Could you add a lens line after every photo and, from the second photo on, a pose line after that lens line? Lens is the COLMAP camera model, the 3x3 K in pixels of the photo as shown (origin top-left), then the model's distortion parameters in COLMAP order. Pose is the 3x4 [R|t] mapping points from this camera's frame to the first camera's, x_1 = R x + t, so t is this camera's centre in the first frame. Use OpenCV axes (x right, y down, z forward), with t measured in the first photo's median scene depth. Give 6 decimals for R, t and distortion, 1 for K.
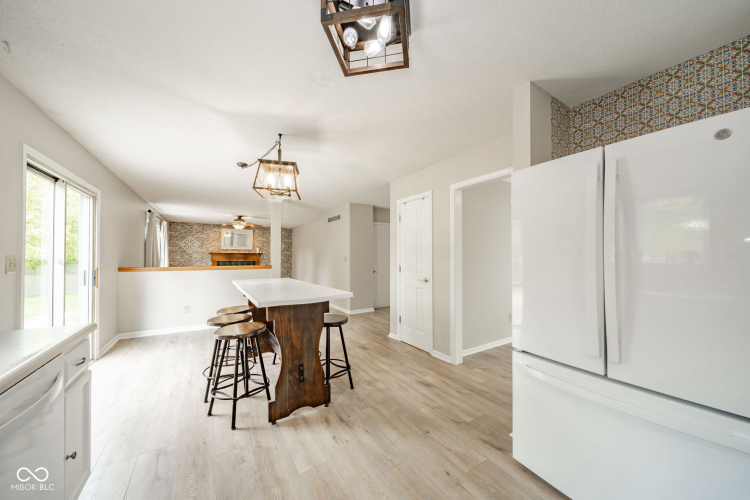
lens RADIAL K [[265.9, 0, 368.3], [0, 265.9, 256.5], [0, 0, 1]] dist [0.002878, -0.000512]
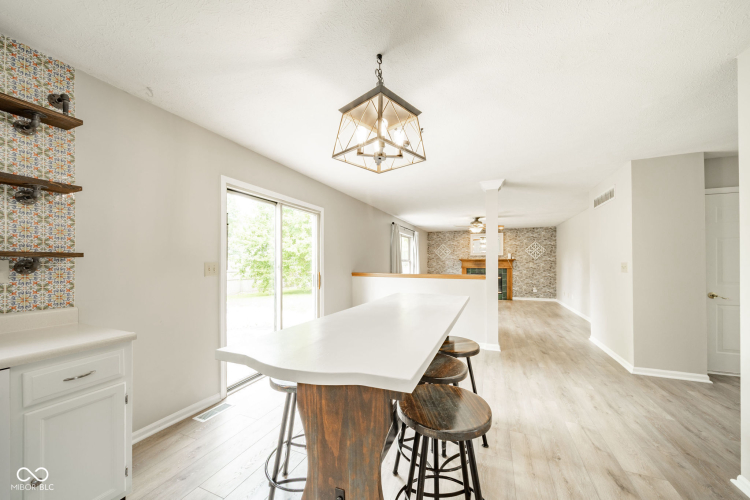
lens RADIAL K [[265.9, 0, 383.2], [0, 265.9, 260.7], [0, 0, 1]] dist [0.002878, -0.000512]
pose [[0.592447, -0.009068, -0.805558, 0.098880], [0.001166, 0.999945, -0.010398, 0.000688], [0.805608, 0.005221, 0.592425, 0.444004]]
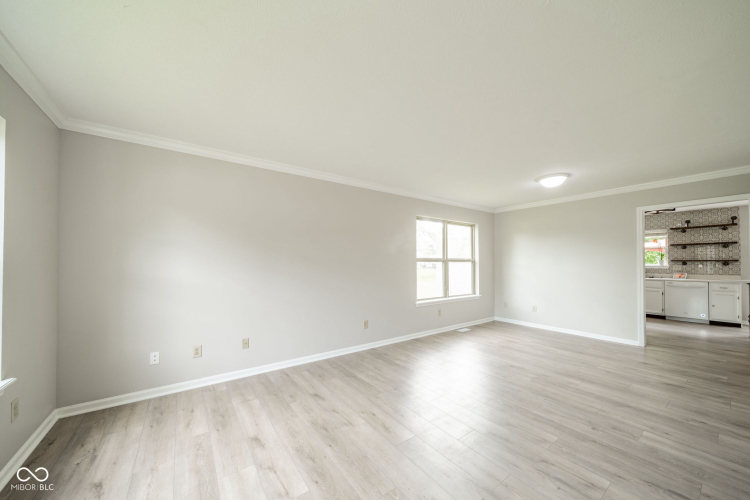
lens RADIAL K [[265.9, 0, 376.6], [0, 265.9, 261.1], [0, 0, 1]] dist [0.002878, -0.000512]
pose [[-0.996525, -0.004924, -0.083154, 1.572346], [-0.003849, 0.999907, -0.013079, 0.017028], [0.083211, -0.012714, -0.996451, 1.589364]]
